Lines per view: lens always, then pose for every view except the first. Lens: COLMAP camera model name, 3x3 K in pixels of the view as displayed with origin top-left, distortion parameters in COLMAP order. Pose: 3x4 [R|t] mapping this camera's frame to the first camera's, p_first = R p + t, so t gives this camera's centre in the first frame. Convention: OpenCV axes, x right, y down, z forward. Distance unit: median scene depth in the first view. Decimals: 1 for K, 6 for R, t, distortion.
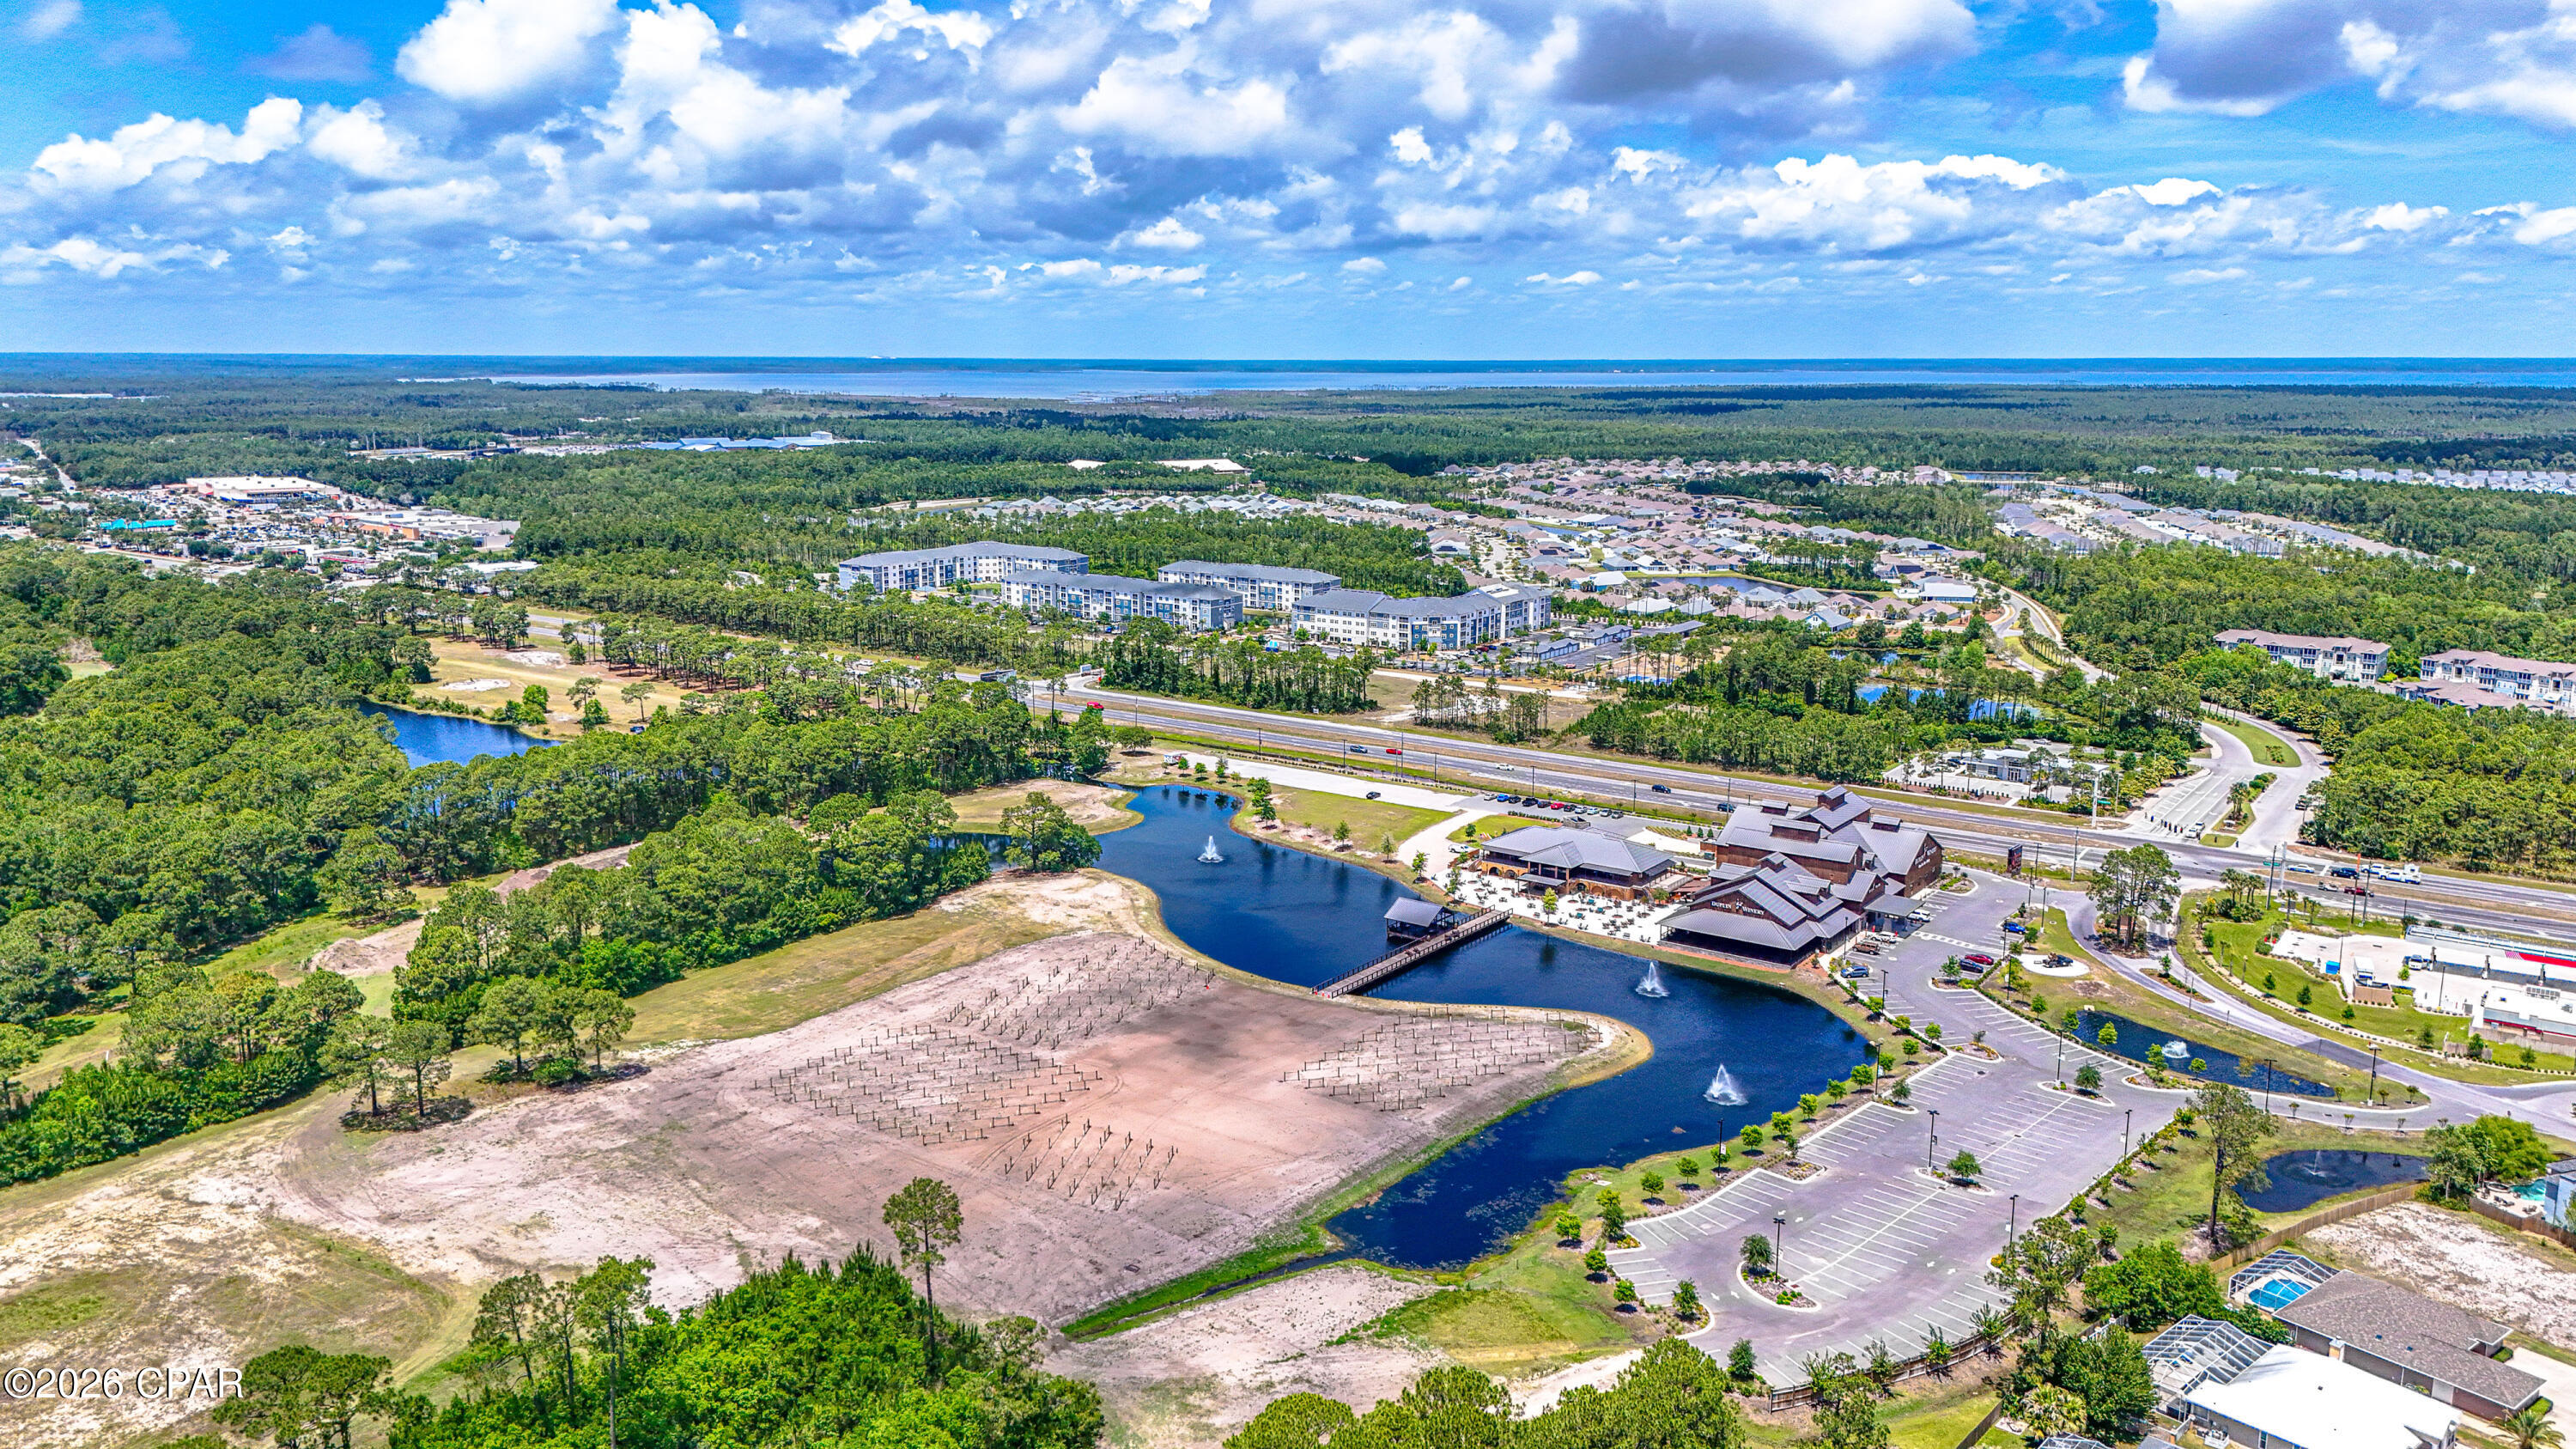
lens RADIAL K [[1893.6, 0, 1285.4], [0, 1893.6, 735.8], [0, 0, 1]] dist [0.070983, -0.061324]
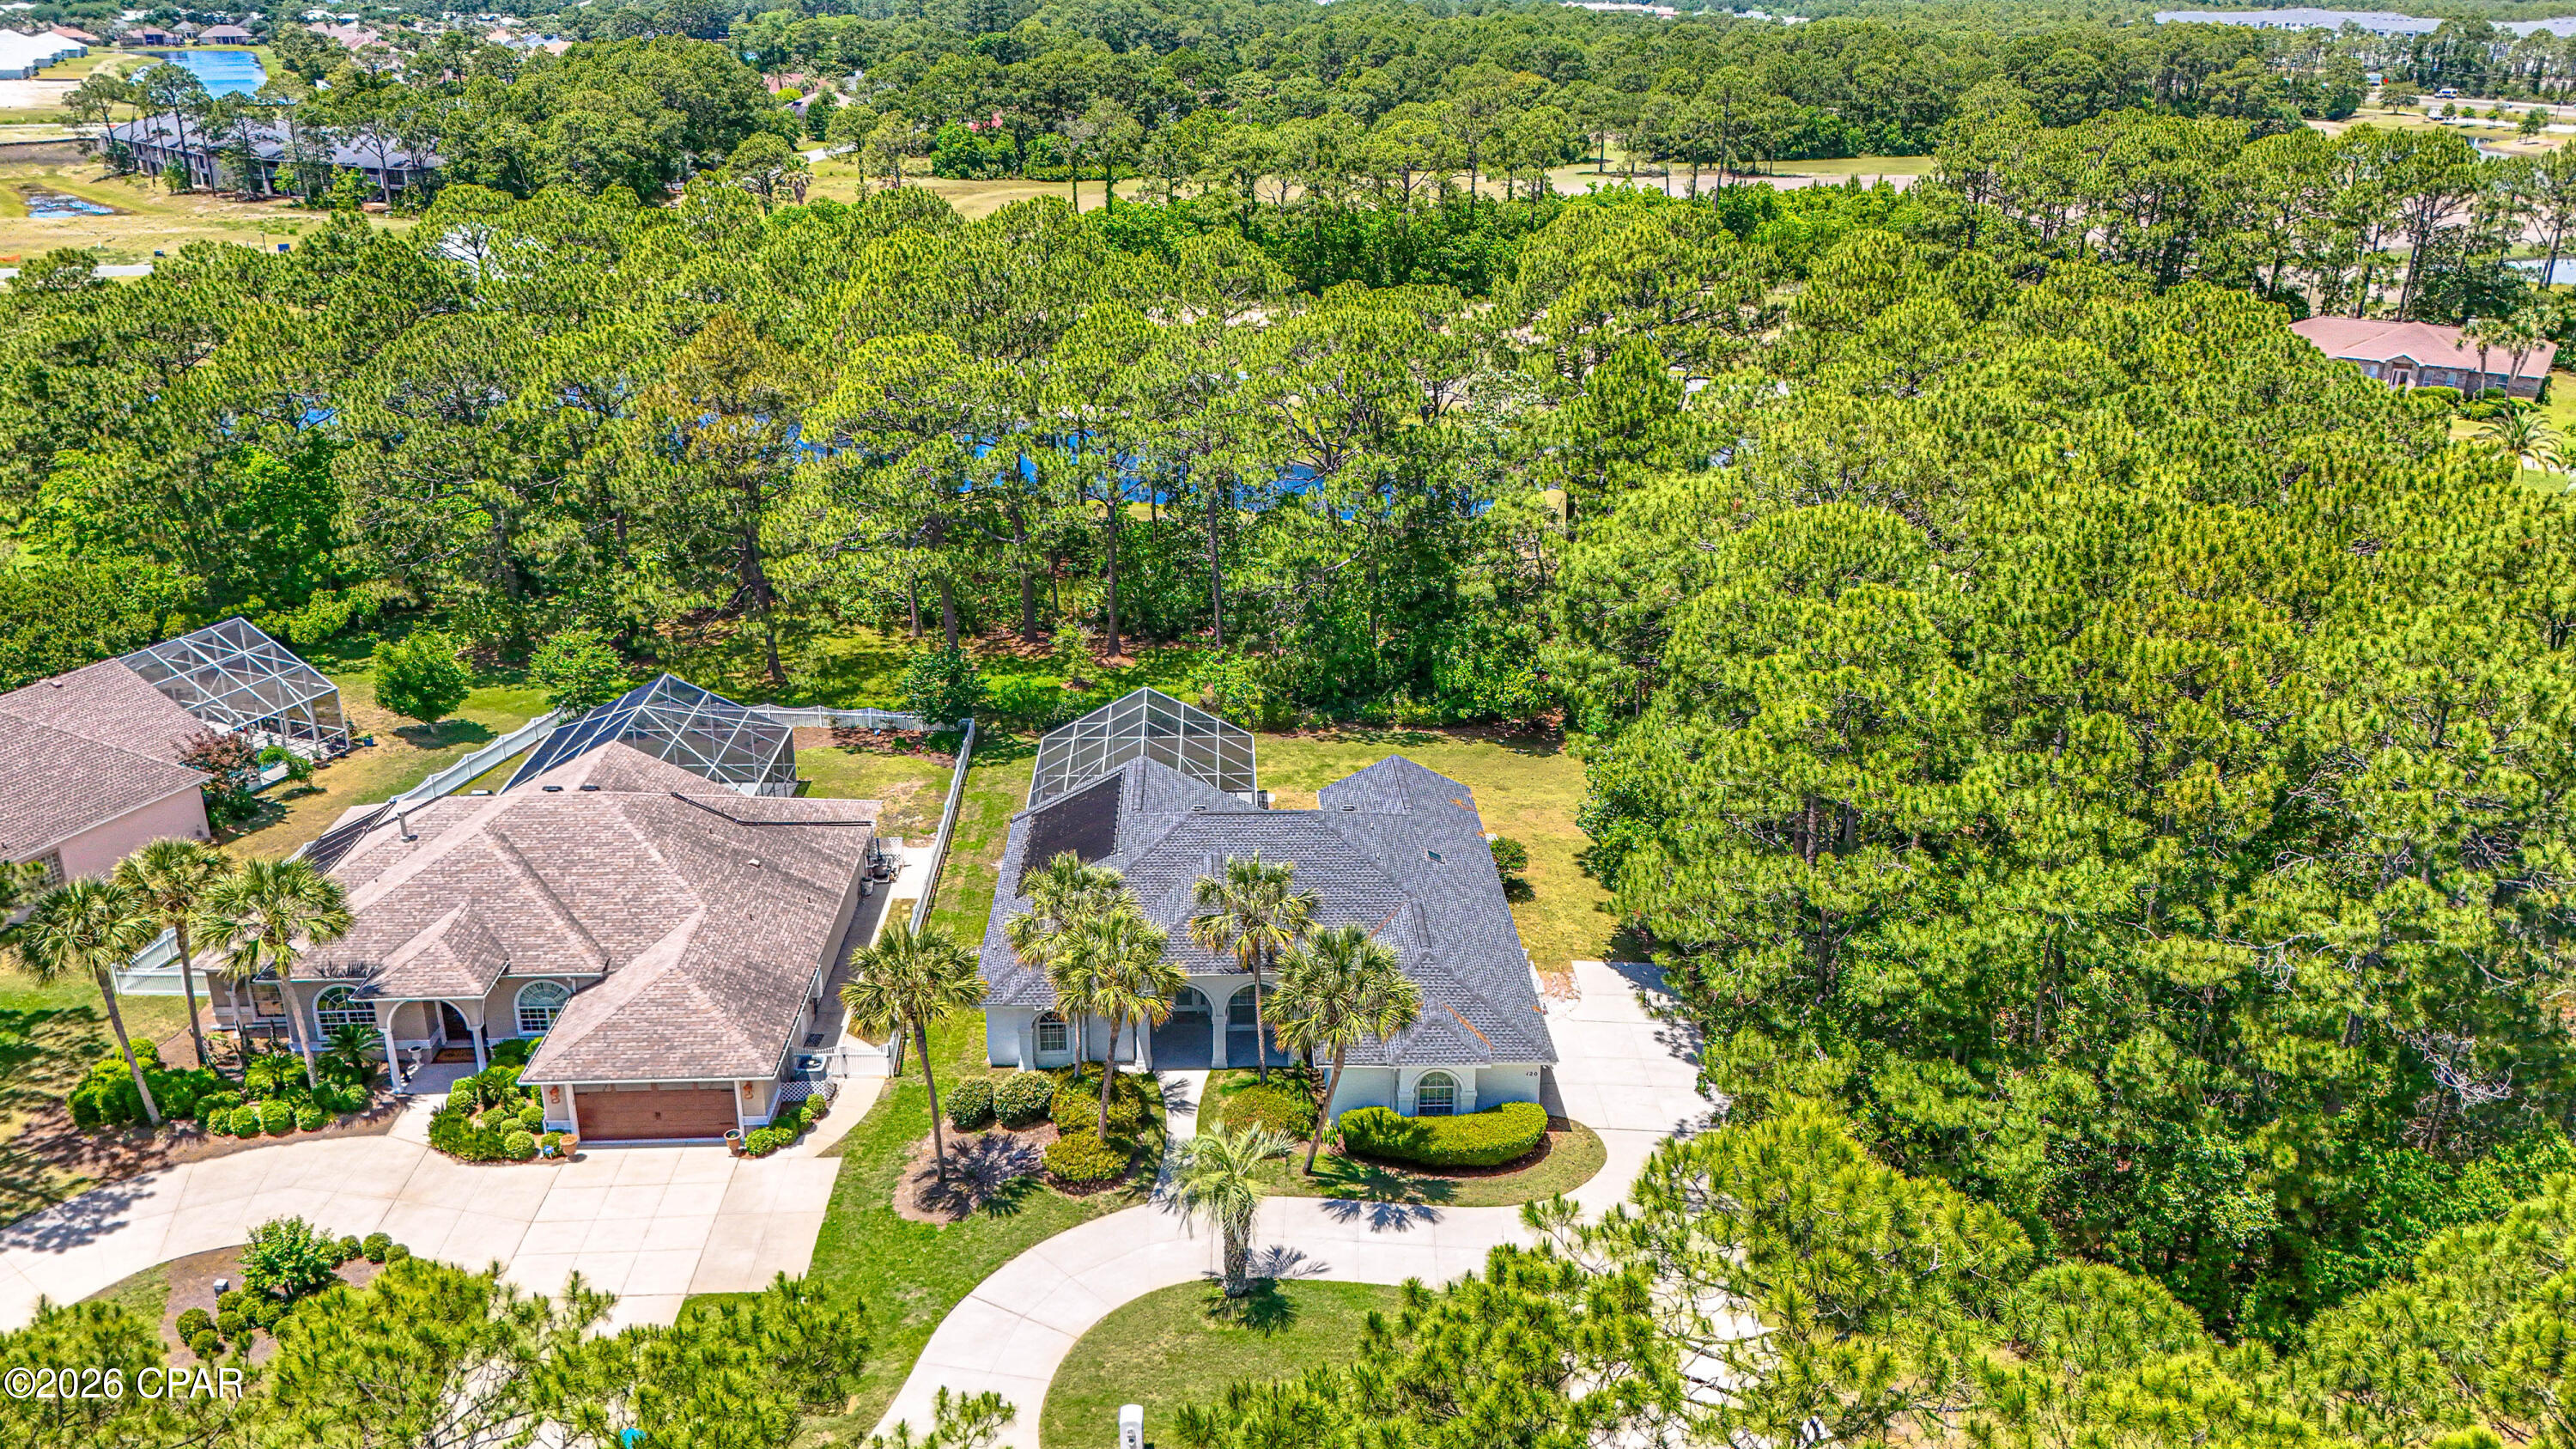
lens RADIAL K [[1893.6, 0, 1286.1], [0, 1893.6, 720.1], [0, 0, 1]] dist [0.070983, -0.061324]
pose [[0.797095, 0.220897, -0.562000, 0.041937], [-0.121772, 0.970370, 0.208697, 0.084131], [0.591448, -0.097916, 0.800376, -0.048442]]
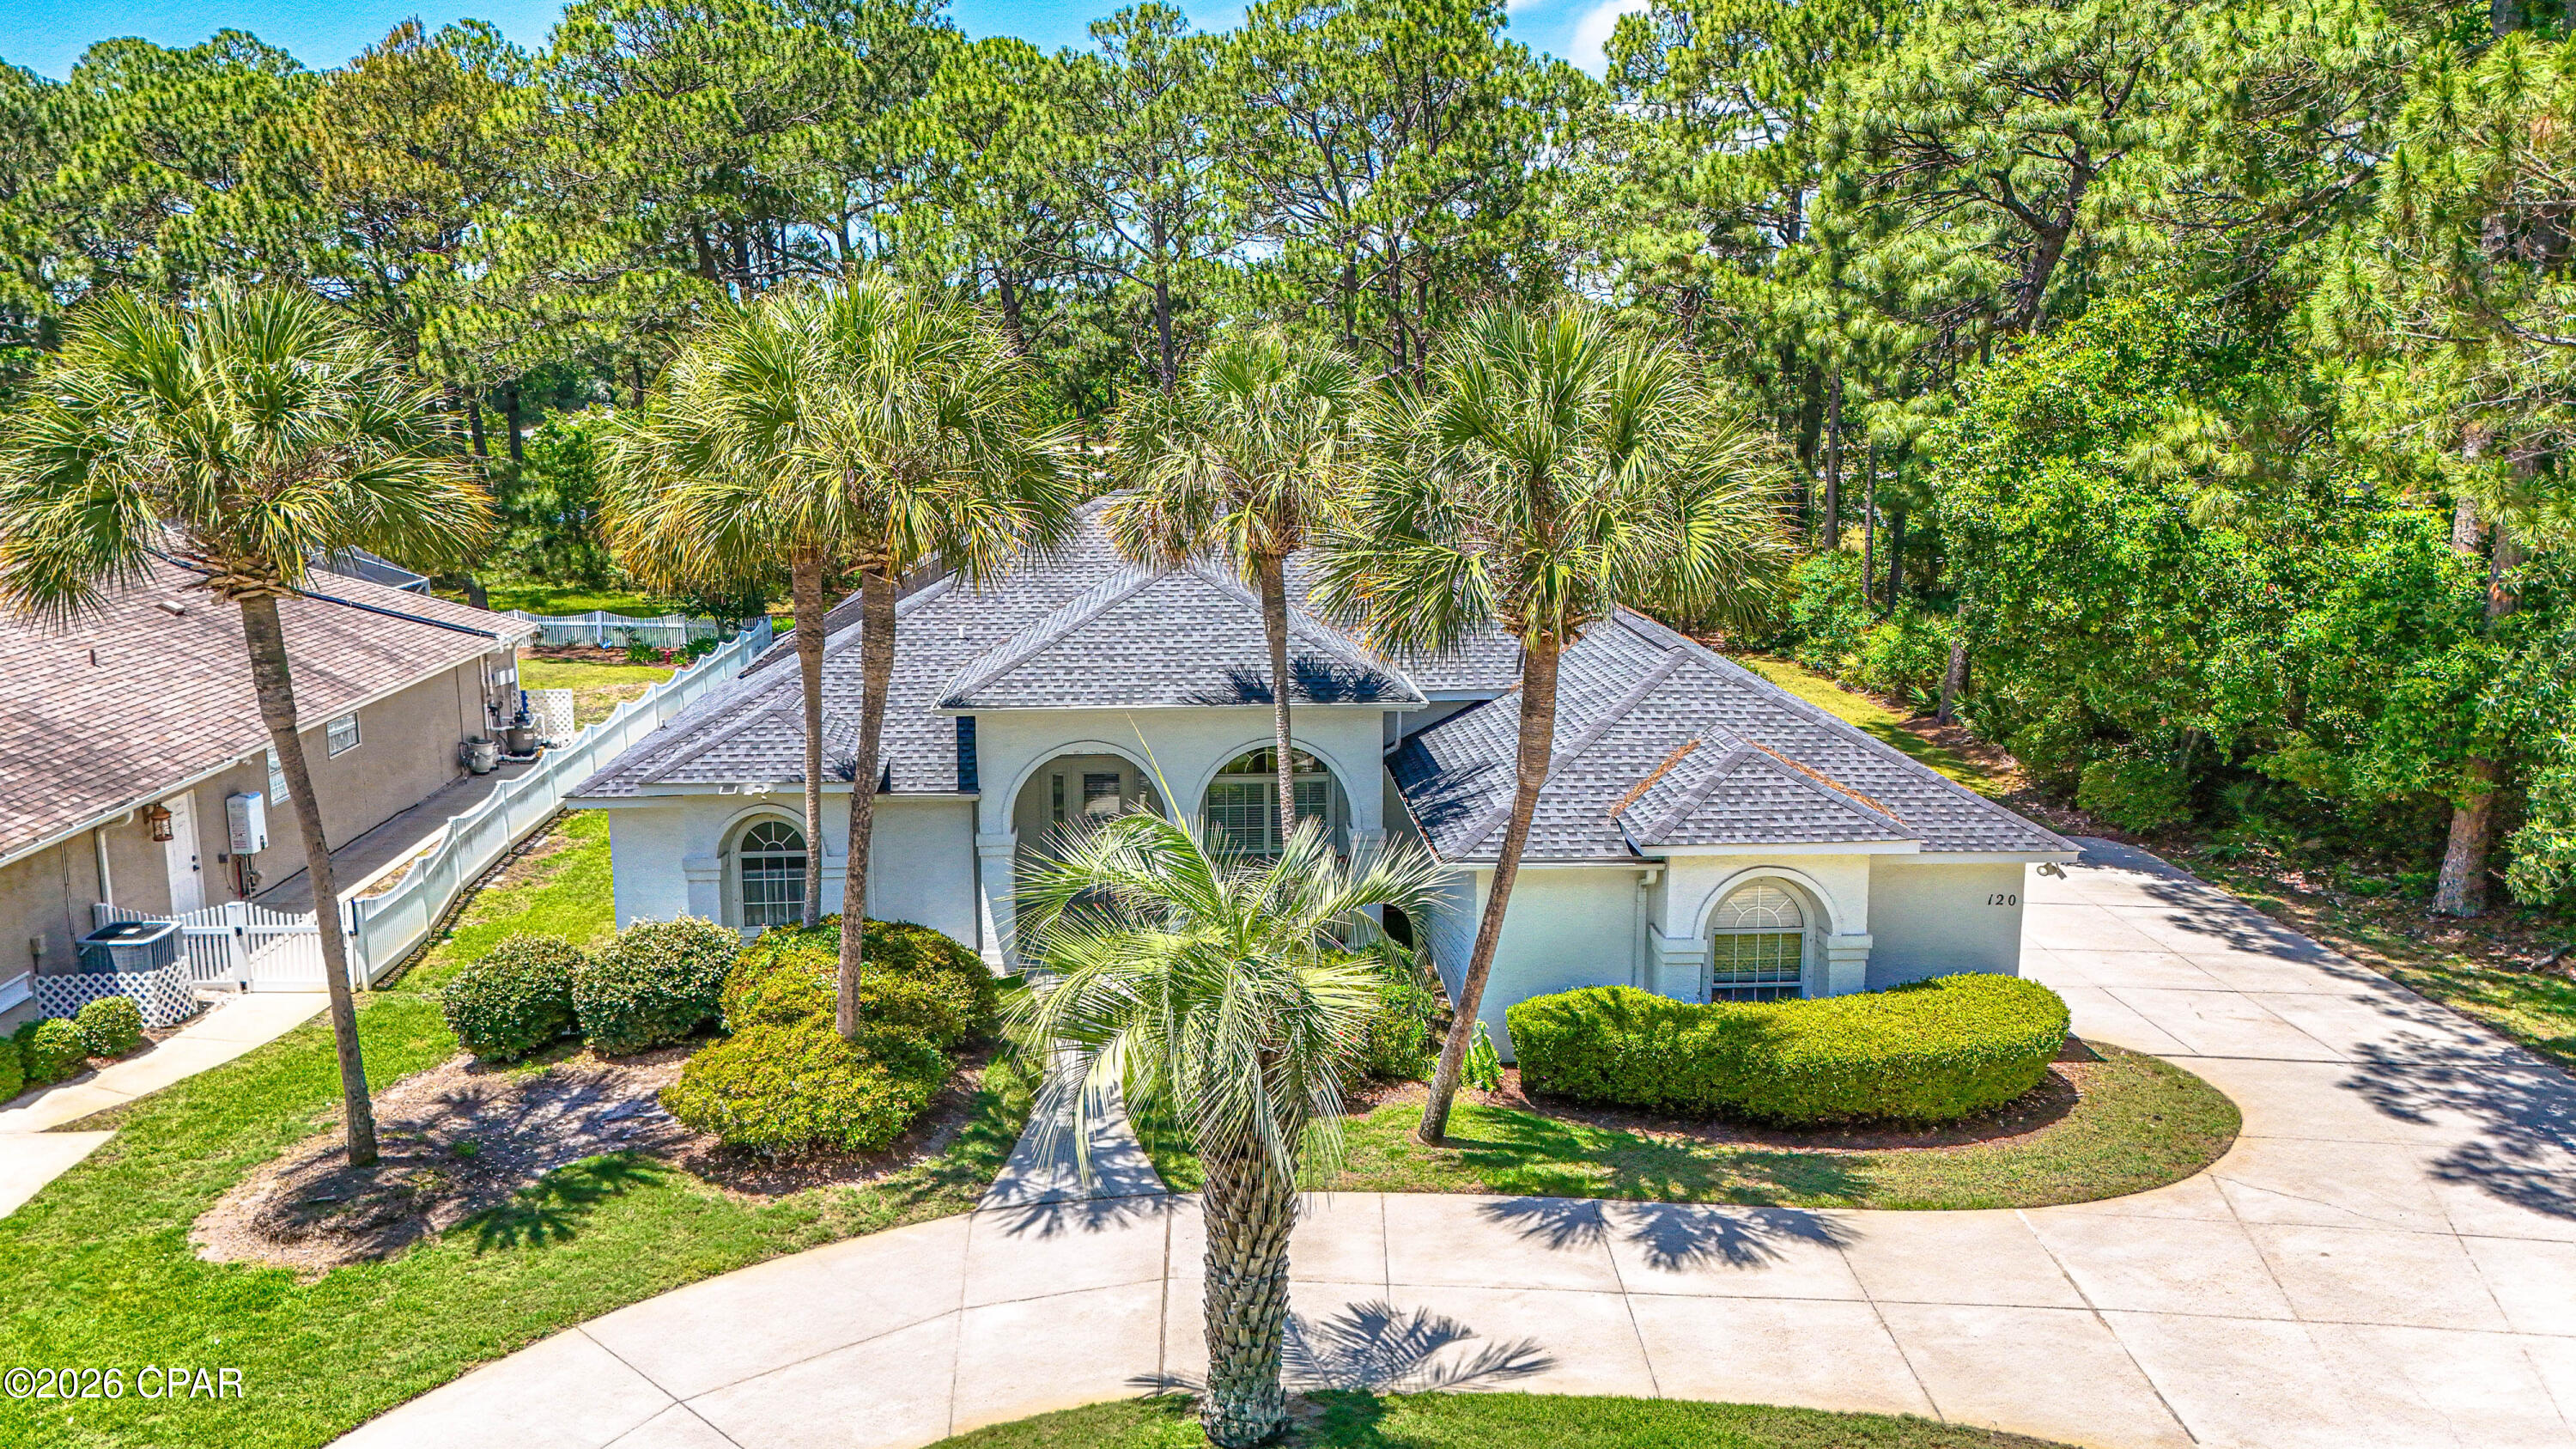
lens RADIAL K [[1893.6, 0, 1282.1], [0, 1893.6, 715.4], [0, 0, 1]] dist [0.070983, -0.061324]
pose [[0.810235, 0.101208, -0.577301, 0.023278], [-0.112212, 0.993544, 0.016693, 0.104529], [0.575264, 0.051254, 0.816361, -0.021359]]
